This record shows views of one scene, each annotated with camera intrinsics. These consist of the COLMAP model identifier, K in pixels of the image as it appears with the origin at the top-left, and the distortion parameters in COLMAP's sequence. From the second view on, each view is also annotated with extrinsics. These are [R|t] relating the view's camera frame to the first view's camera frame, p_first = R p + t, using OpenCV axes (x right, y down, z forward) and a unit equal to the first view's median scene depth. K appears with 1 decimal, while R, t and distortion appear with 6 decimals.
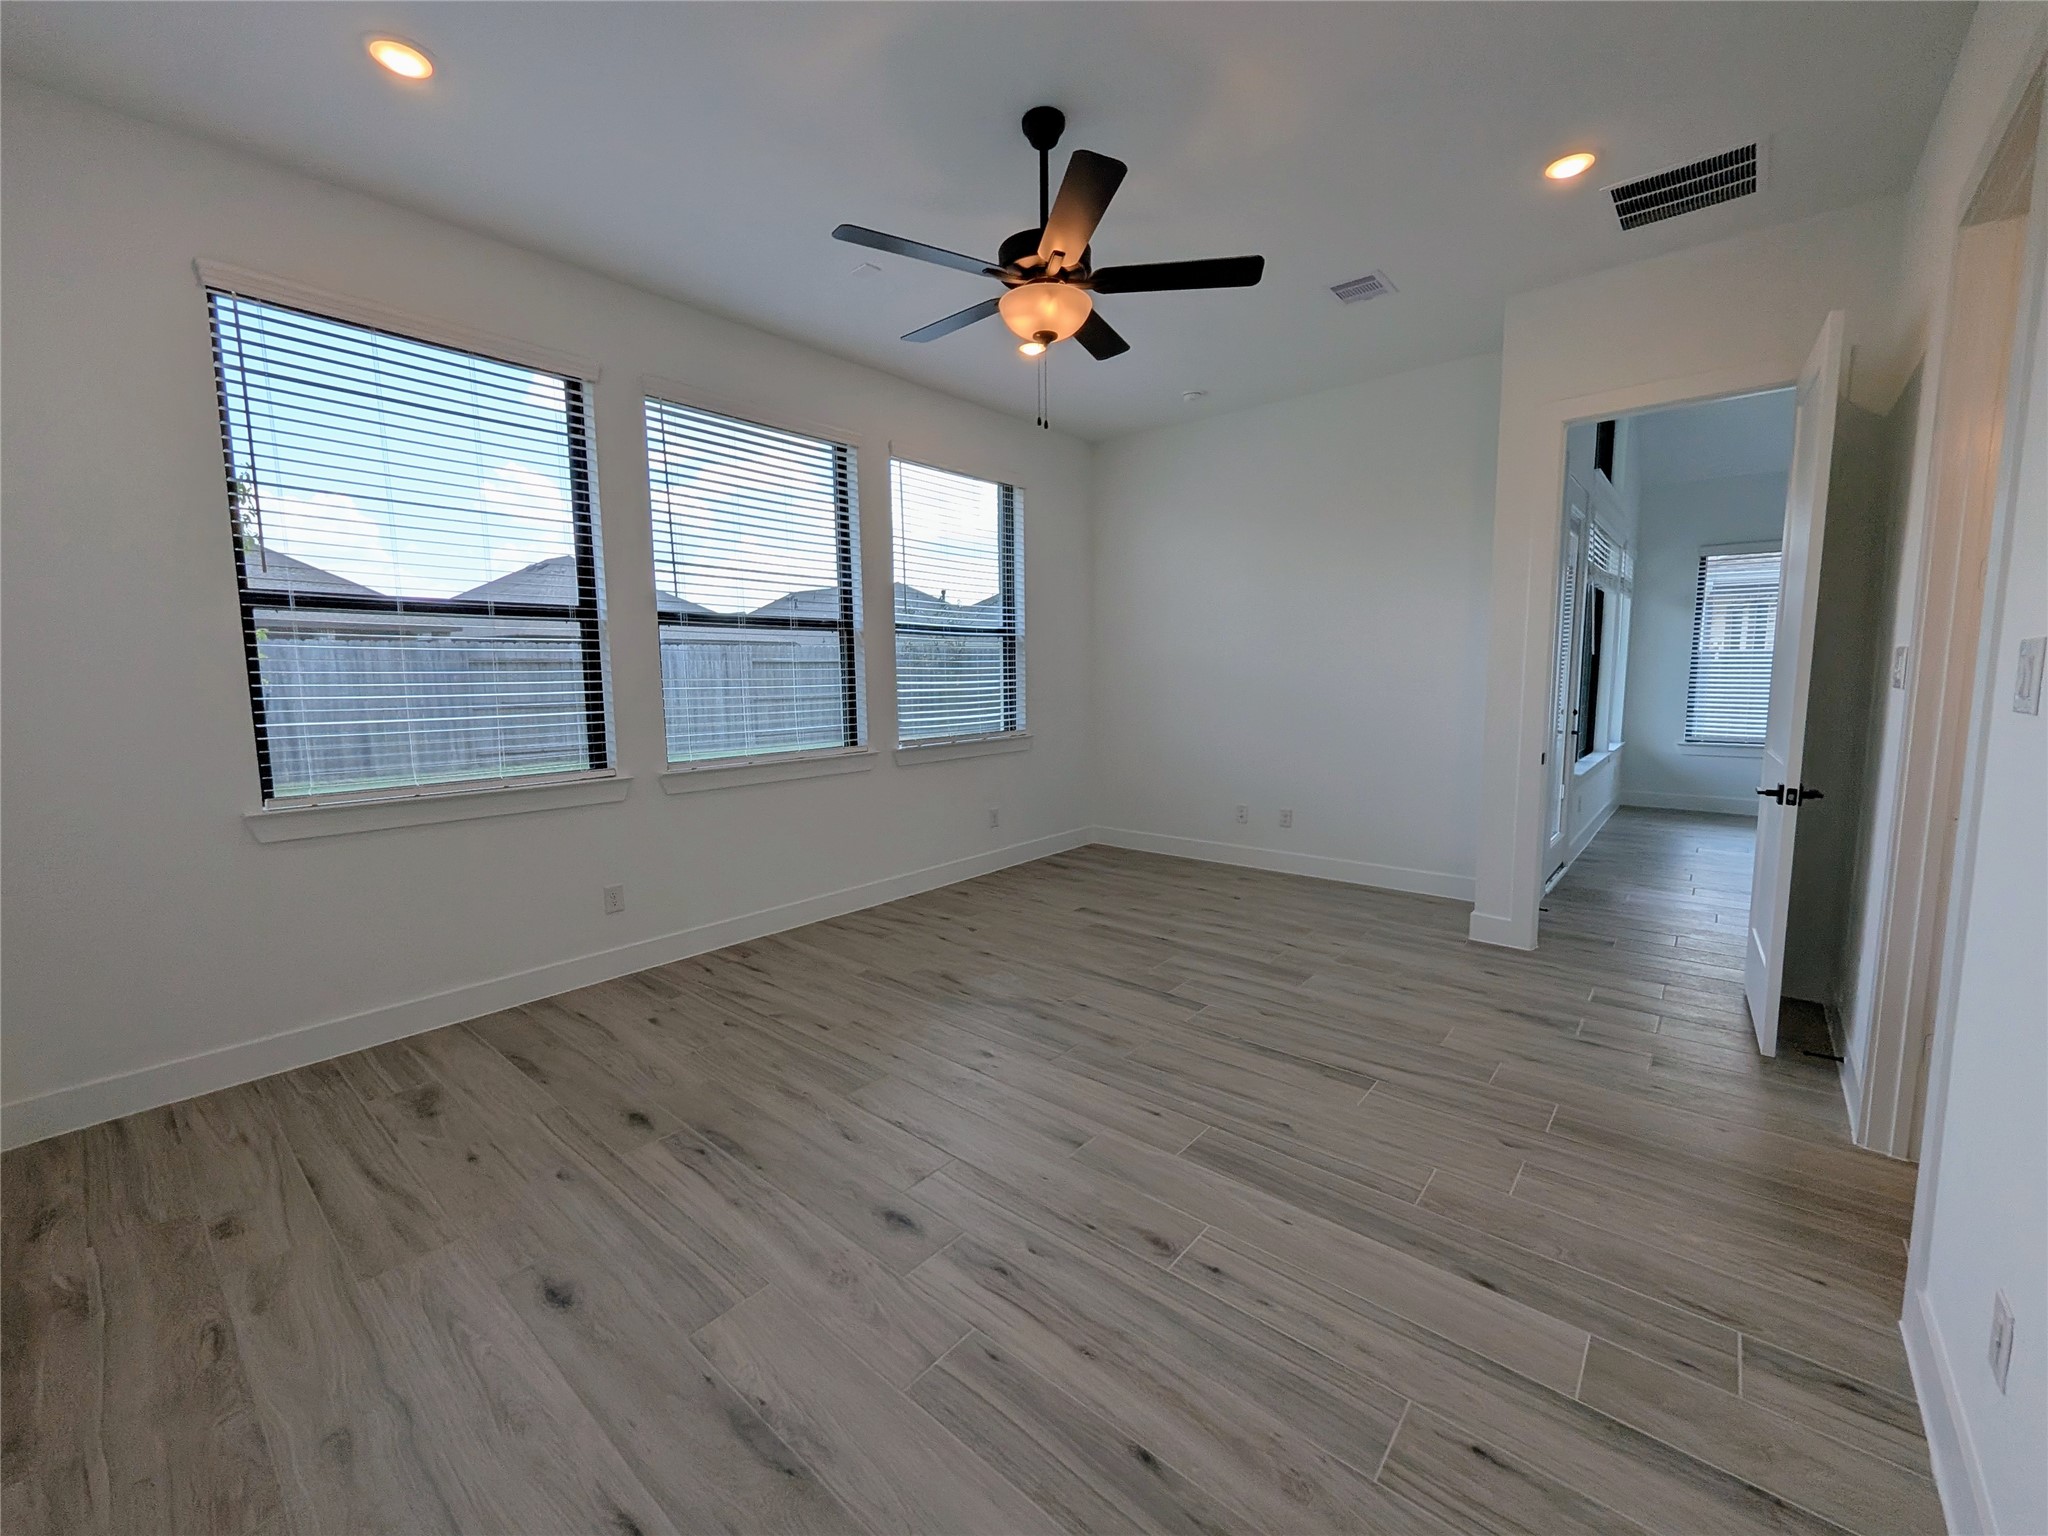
lens RADIAL K [[830.3, 0, 1019.0], [0, 830.3, 767.0], [0, 0, 1]] dist [0.003316, -0.000746]
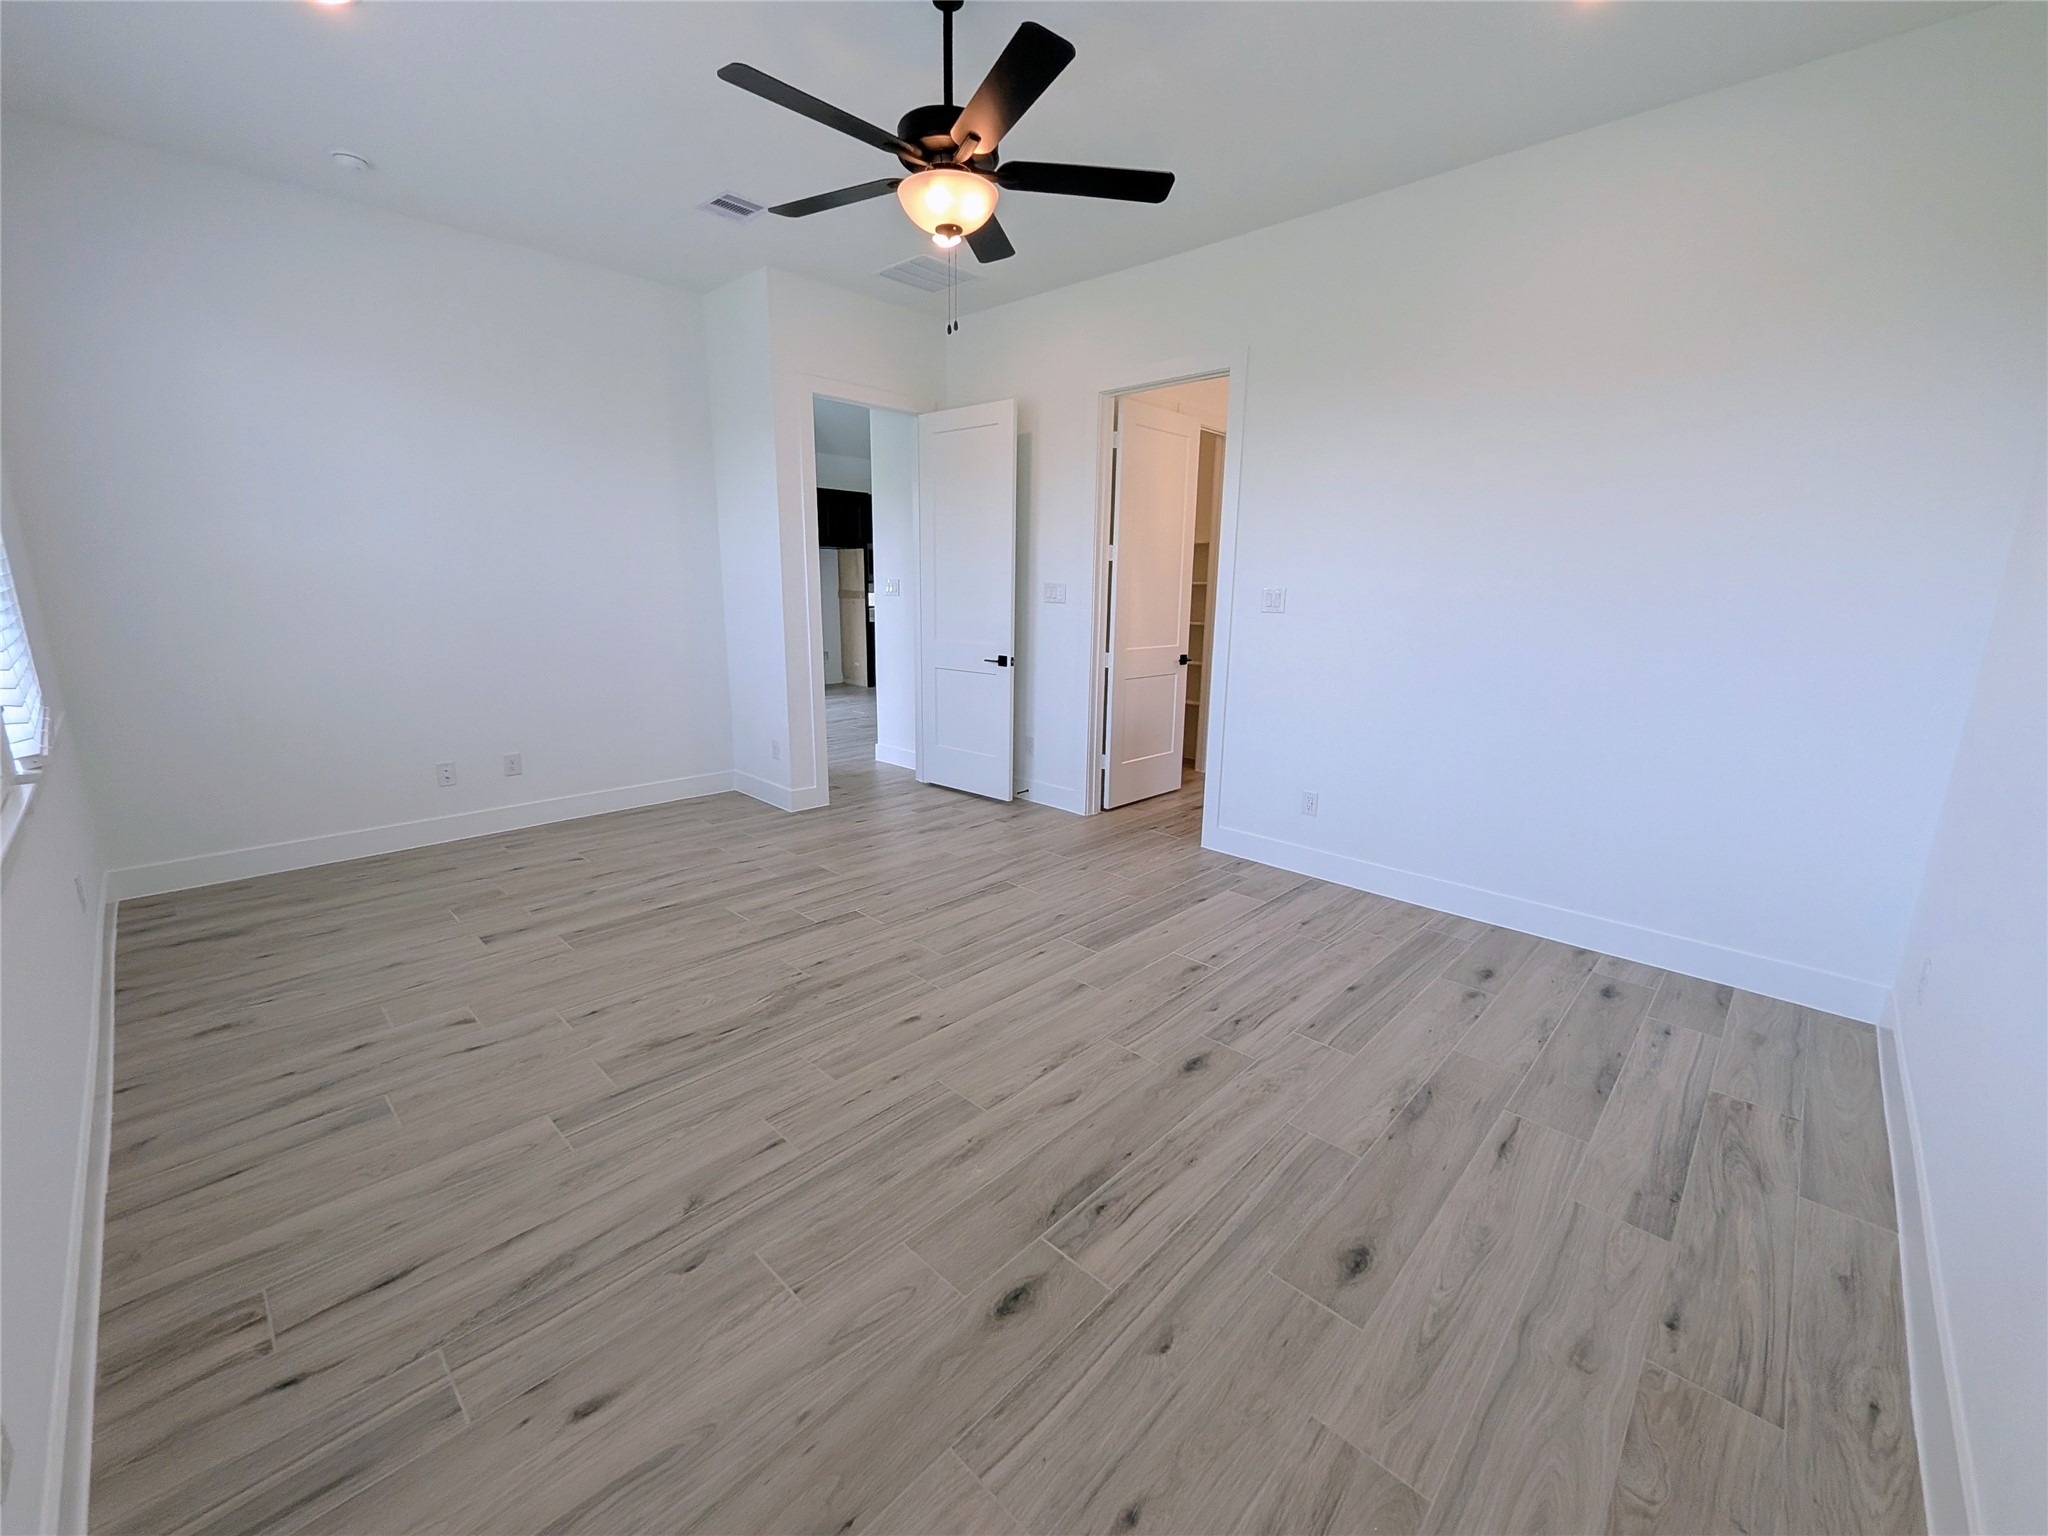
lens RADIAL K [[830.3, 0, 1019.6], [0, 830.3, 768.8], [0, 0, 1]] dist [0.003316, -0.000746]
pose [[0.049988, -0.208209, 0.976806, -0.823211], [0.100458, 0.974117, 0.202495, -0.092932], [-0.993685, 0.088006, 0.069610, 0.748473]]
